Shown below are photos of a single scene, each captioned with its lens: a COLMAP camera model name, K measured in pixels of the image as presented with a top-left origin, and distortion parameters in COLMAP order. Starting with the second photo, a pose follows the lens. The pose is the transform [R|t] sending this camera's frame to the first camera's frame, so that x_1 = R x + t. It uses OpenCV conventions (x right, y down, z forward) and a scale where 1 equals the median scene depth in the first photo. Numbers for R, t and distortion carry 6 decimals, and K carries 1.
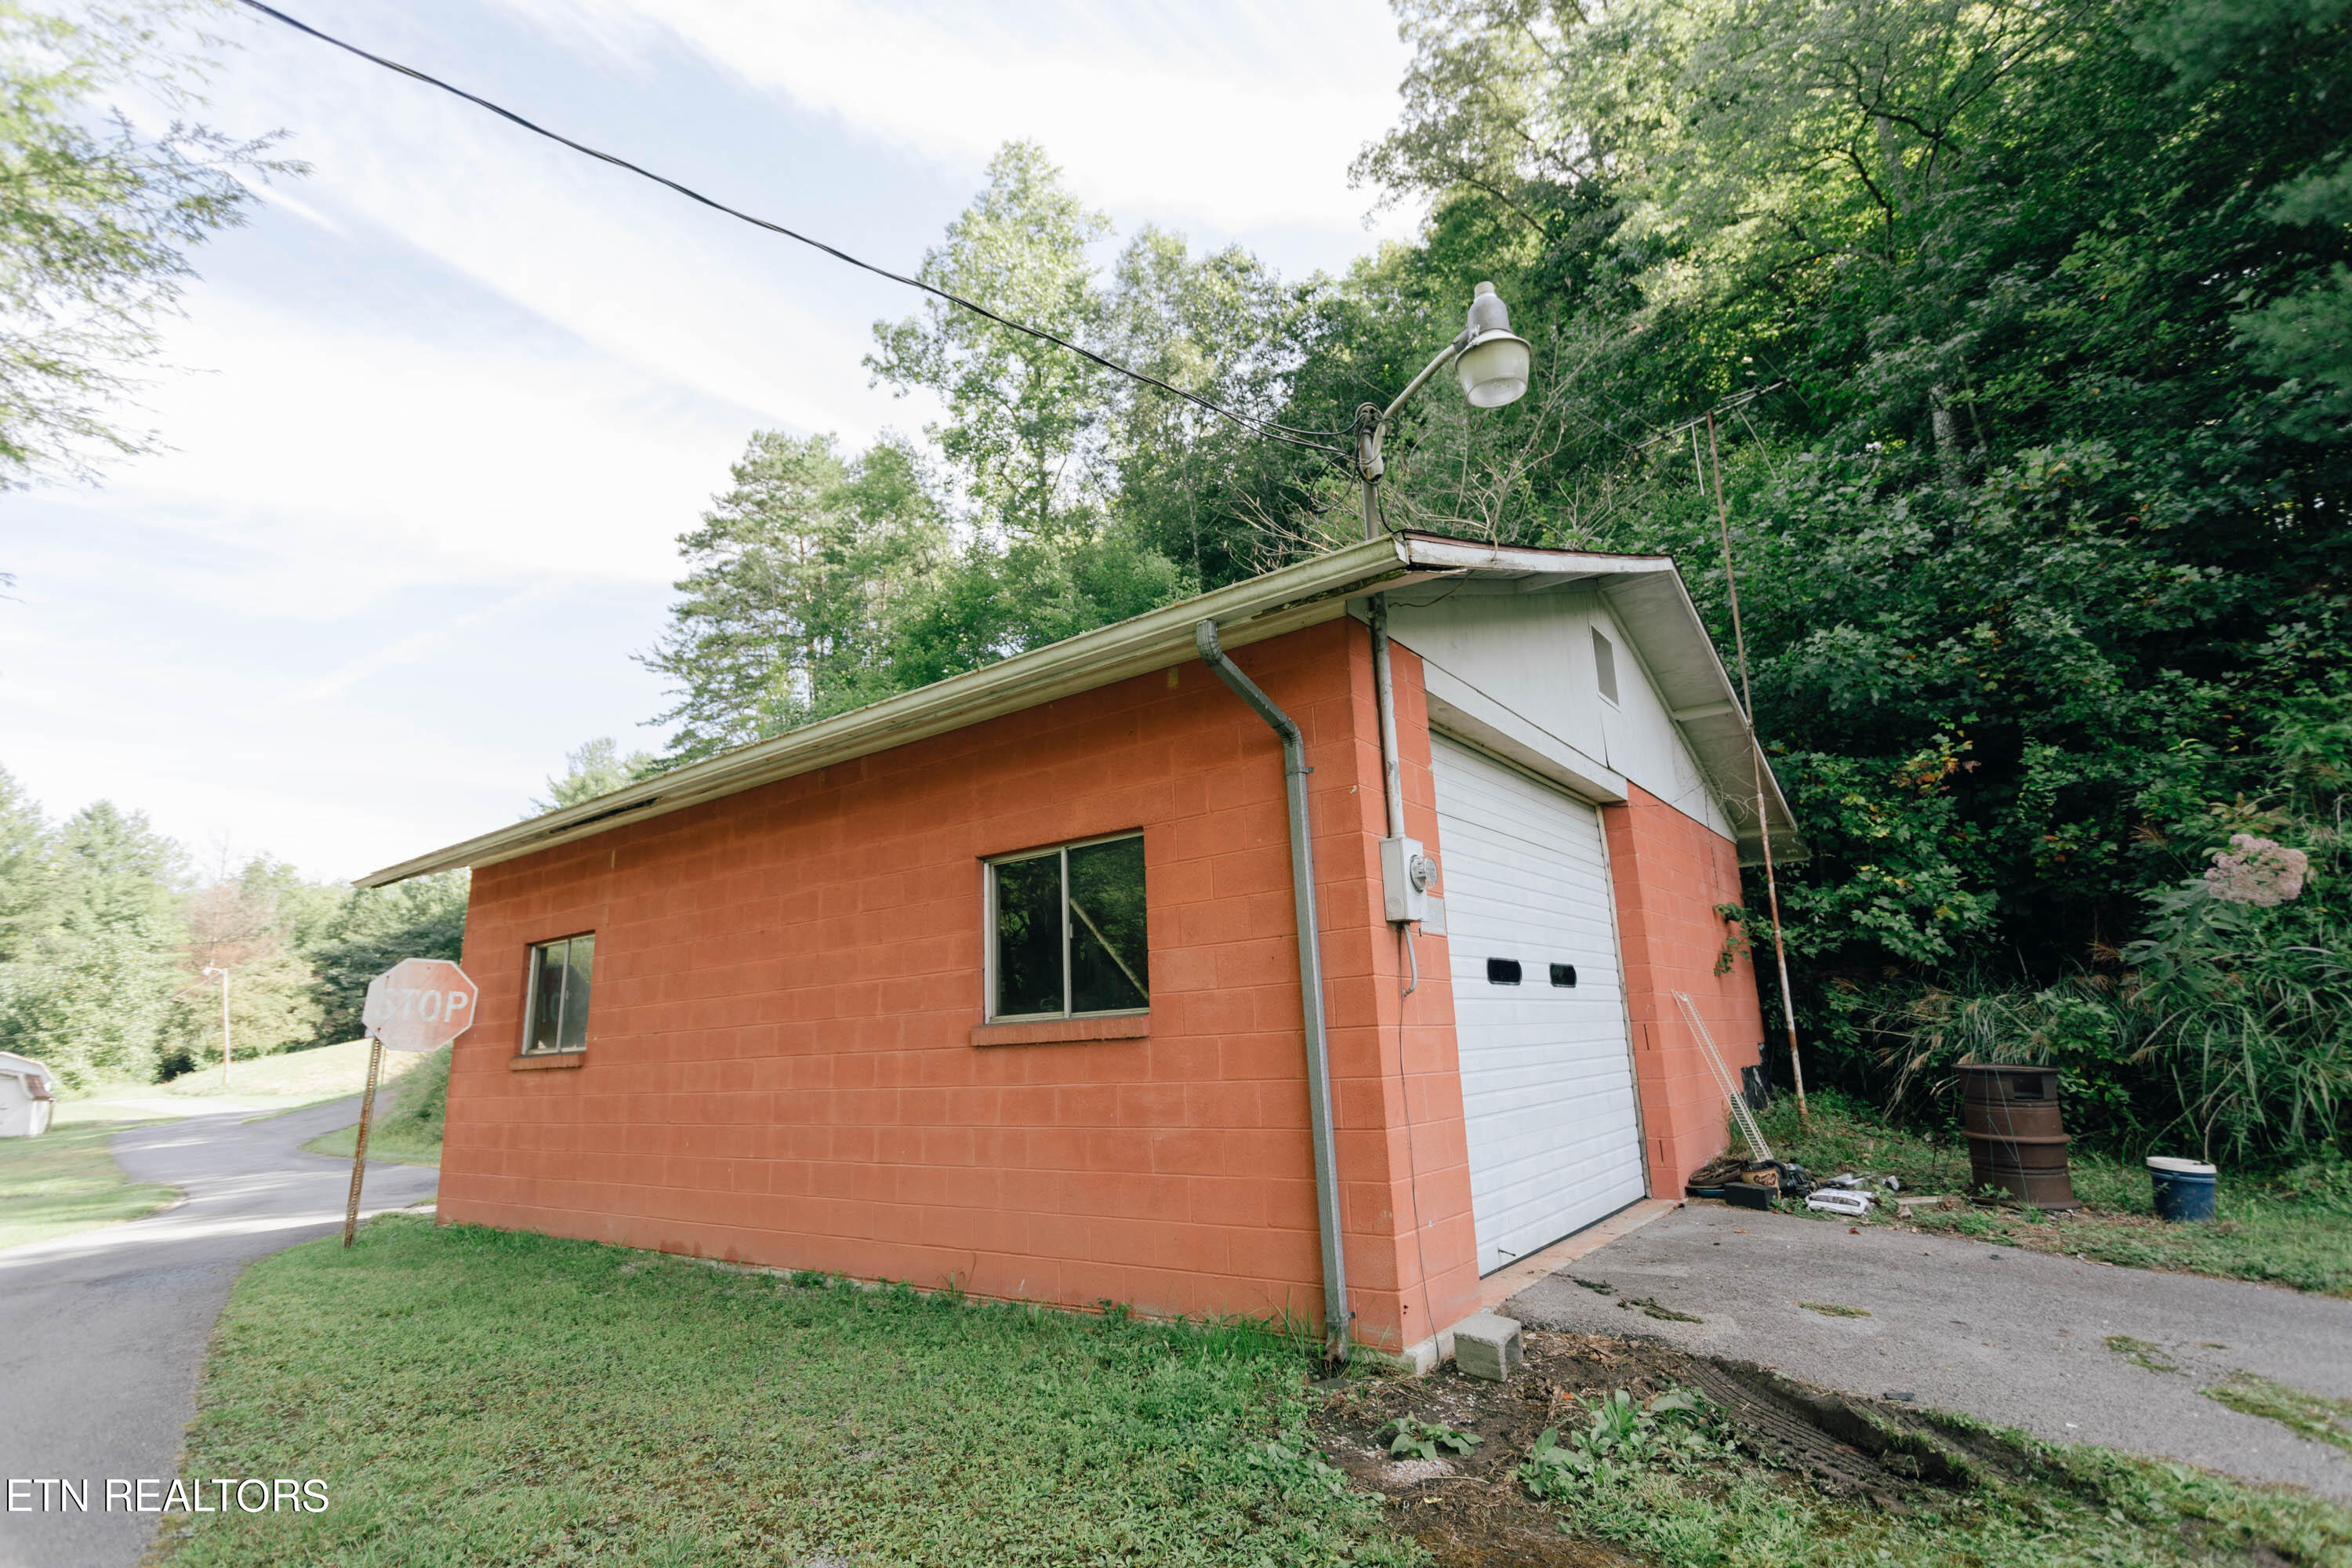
lens RADIAL K [[1101.4, 0, 1187.2], [0, 1101.4, 792.7], [0, 0, 1]] dist [0.006847, 0.001262]
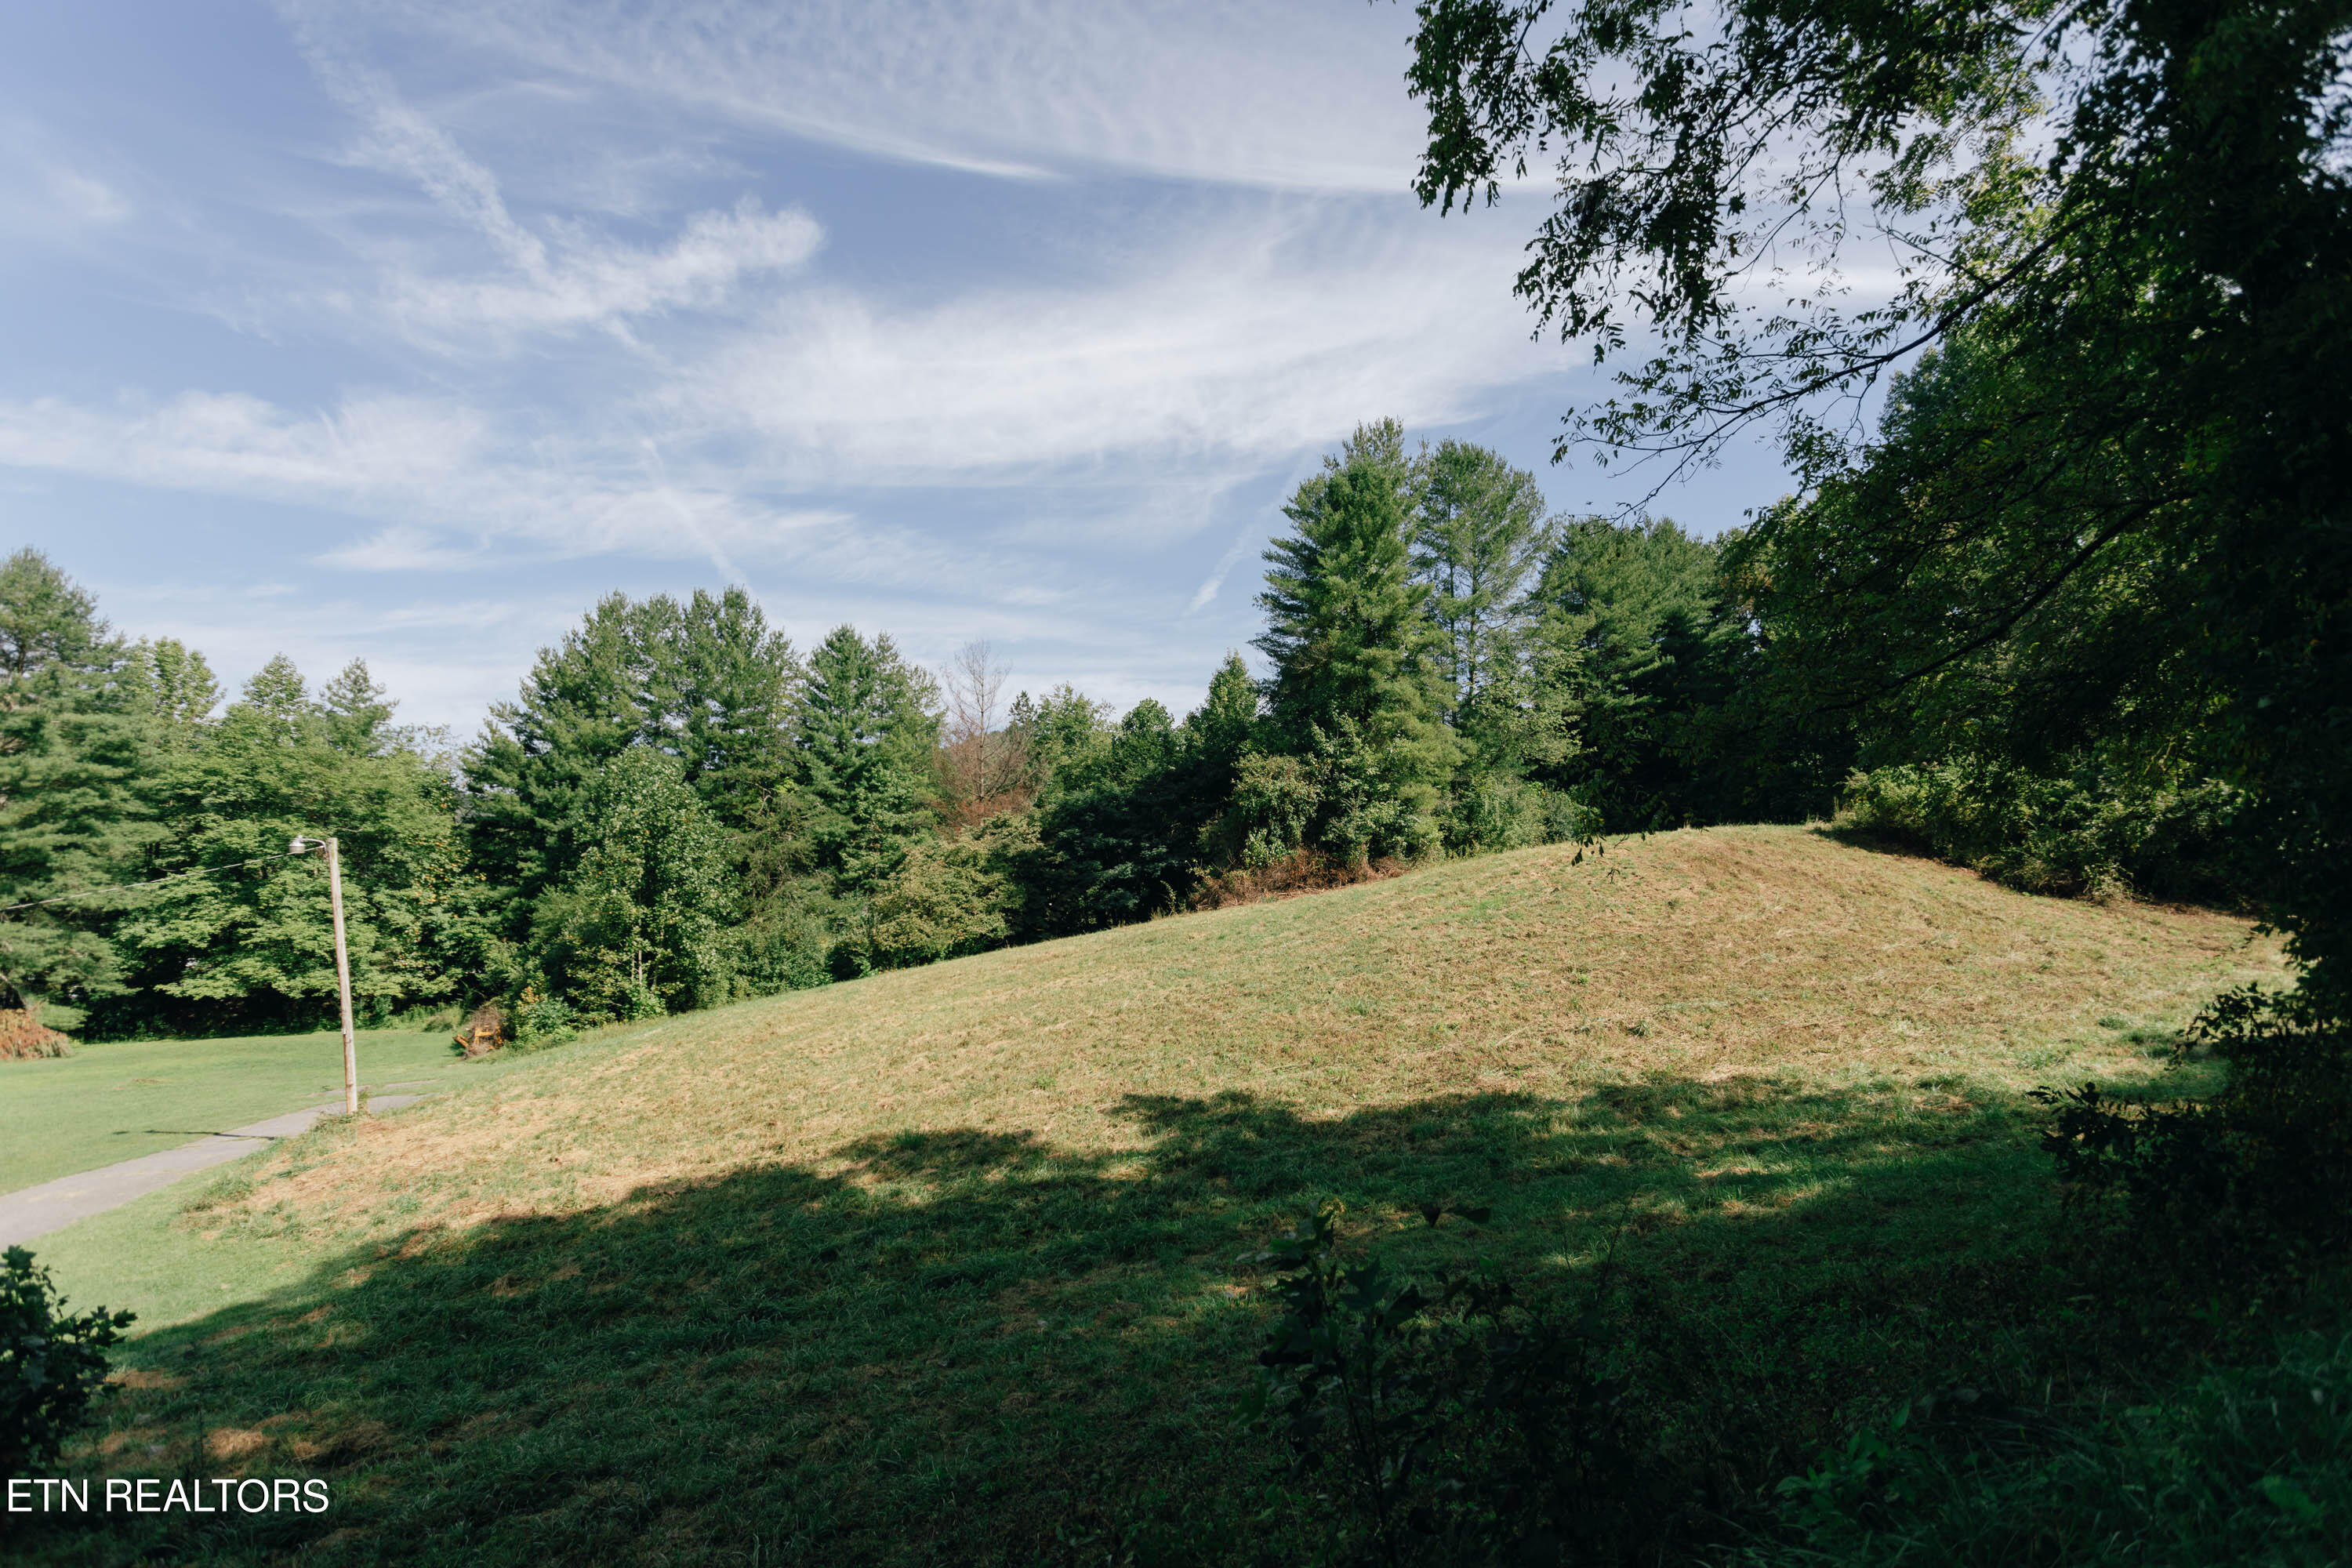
lens RADIAL K [[1101.4, 0, 1165.0], [0, 1101.4, 800.1], [0, 0, 1]] dist [0.006847, 0.001262]
pose [[0.669202, -0.037124, -0.742152, -0.411866], [0.140907, 0.986970, 0.077686, 0.183139], [0.729598, -0.156562, 0.665714, 1.115384]]
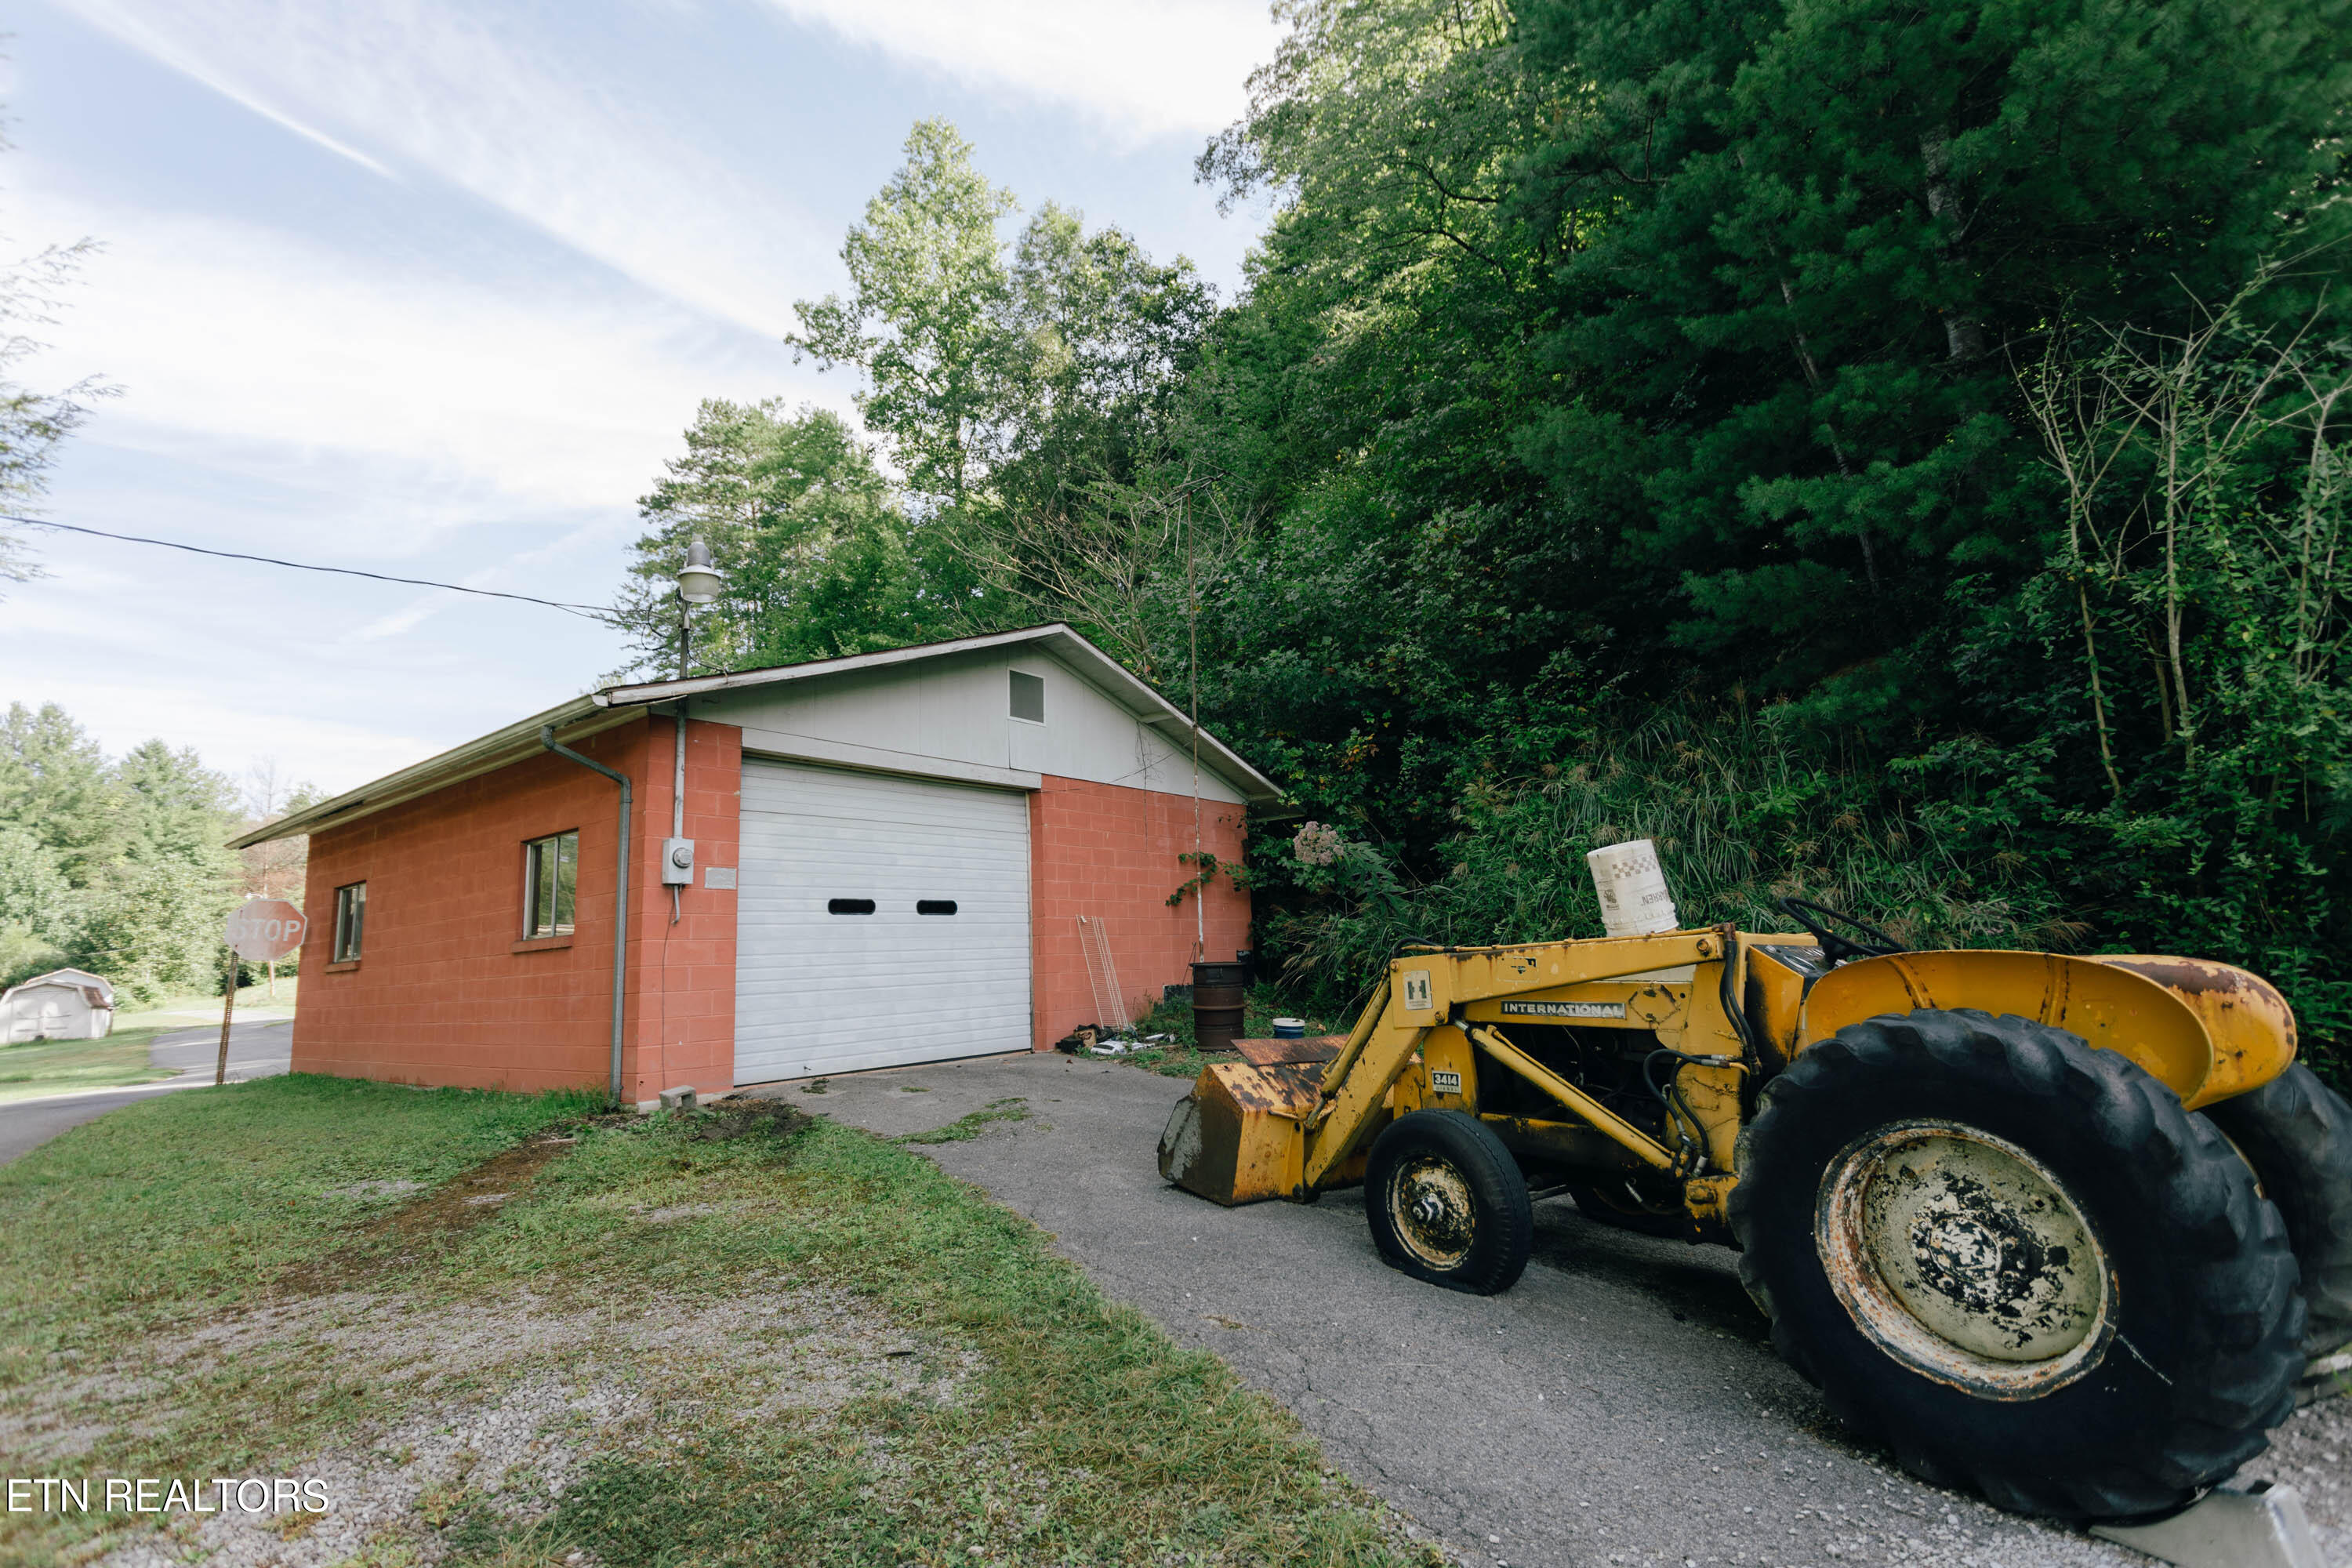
lens RADIAL K [[1101.4, 0, 1211.3], [0, 1101.4, 787.0], [0, 0, 1]] dist [0.006847, 0.001262]
pose [[0.999658, -0.008635, -0.024687, 0.136212], [0.010322, 0.997560, 0.069053, -0.019645], [0.024031, -0.069285, 0.997307, -0.097406]]
